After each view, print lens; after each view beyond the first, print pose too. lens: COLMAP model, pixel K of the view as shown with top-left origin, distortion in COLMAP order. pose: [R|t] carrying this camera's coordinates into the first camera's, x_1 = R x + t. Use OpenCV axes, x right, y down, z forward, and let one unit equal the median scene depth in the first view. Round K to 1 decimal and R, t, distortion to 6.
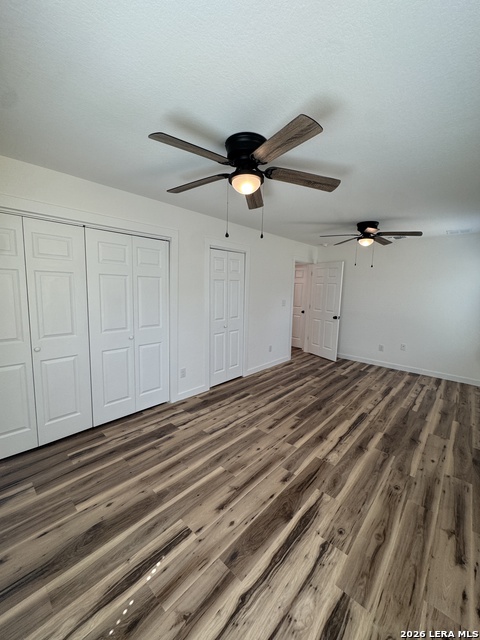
lens RADIAL K [[256.1, 0, 237.2], [0, 256.1, 317.4], [0, 0, 1]] dist [-0.004004, -0.000148]
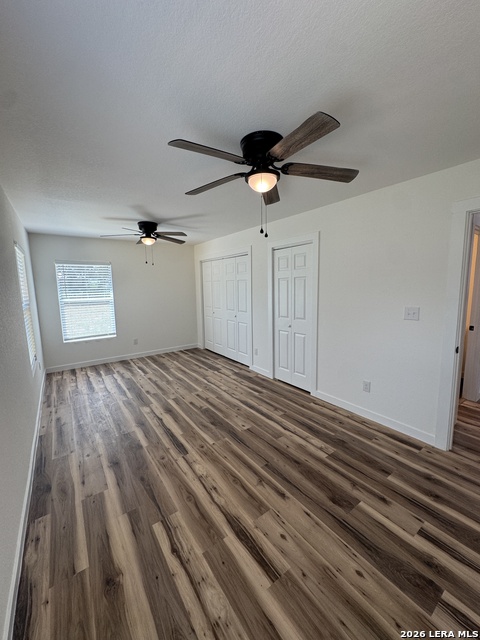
lens RADIAL K [[256.1, 0, 241.4], [0, 256.1, 317.0], [0, 0, 1]] dist [-0.004004, -0.000148]
pose [[-0.204146, 0.097972, -0.974026, 1.185592], [-0.106454, 0.986857, 0.121575, -0.121771], [0.973135, 0.128508, -0.191034, 1.291676]]
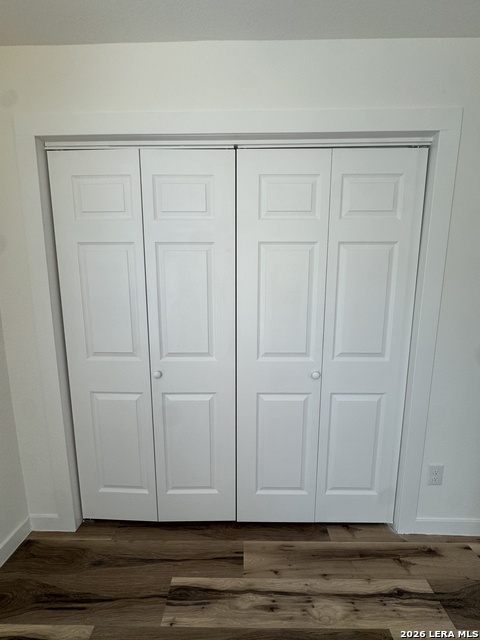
lens RADIAL K [[256.1, 0, 243.0], [0, 256.1, 314.8], [0, 0, 1]] dist [-0.004004, -0.000148]
pose [[0.673586, 0.081682, -0.734582, -0.156868], [-0.069264, 0.996477, 0.047290, -0.043575], [0.735856, 0.019026, 0.676870, 0.546750]]
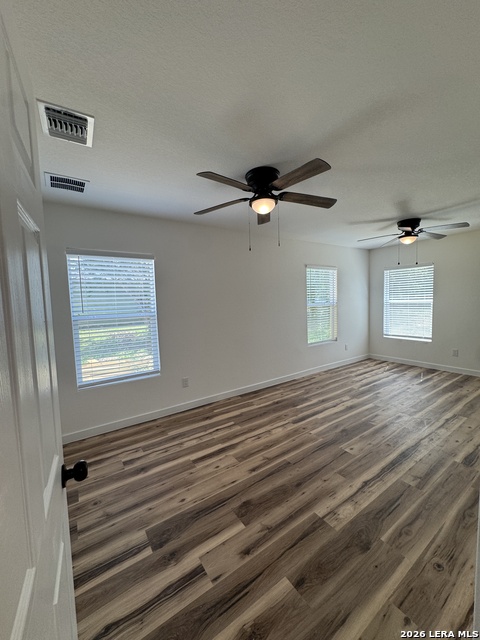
lens RADIAL K [[256.1, 0, 240.6], [0, 256.1, 316.9], [0, 0, 1]] dist [-0.004004, -0.000148]
pose [[-0.974287, -0.009779, 0.225097, 0.498260], [0.034442, 0.980852, 0.191686, -0.192745], [-0.222661, 0.194510, -0.955295, 1.923186]]
